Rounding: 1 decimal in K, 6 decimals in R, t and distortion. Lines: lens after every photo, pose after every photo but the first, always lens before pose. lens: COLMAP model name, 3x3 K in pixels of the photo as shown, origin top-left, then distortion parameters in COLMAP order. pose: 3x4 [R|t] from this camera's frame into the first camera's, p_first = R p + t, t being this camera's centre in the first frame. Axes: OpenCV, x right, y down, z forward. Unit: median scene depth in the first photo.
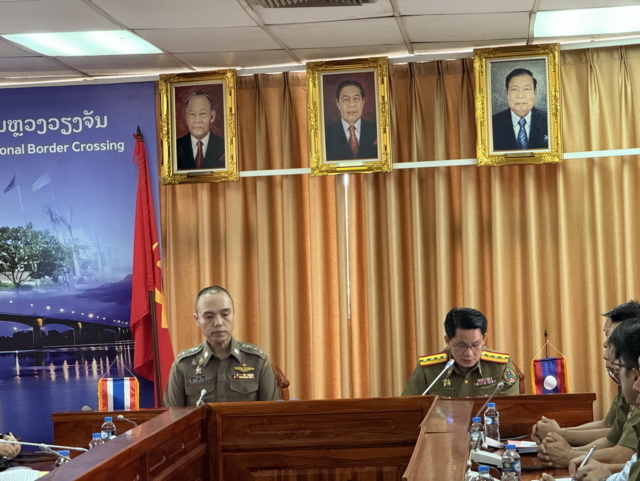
lens RADIAL K [[2304.0, 0, 320.0], [0, 2304.0, 240.5], [0, 0, 1]] dist [0.175408, 0.549537]
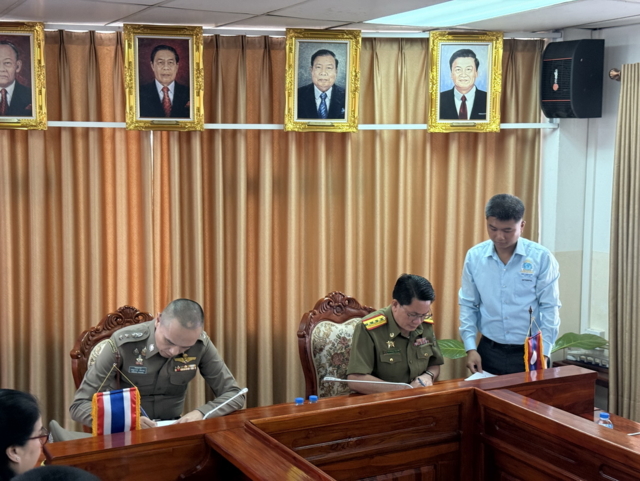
lens RADIAL K [[921.0, 0, 320.0], [0, 921.0, 240.5], [0, 0, 1]] dist [0.126800, -0.077372]
pose [[0.846916, -0.011870, 0.531595, -0.163905], [-0.040088, 0.995480, 0.086096, -0.017840], [-0.530214, -0.094226, 0.842612, 0.583987]]
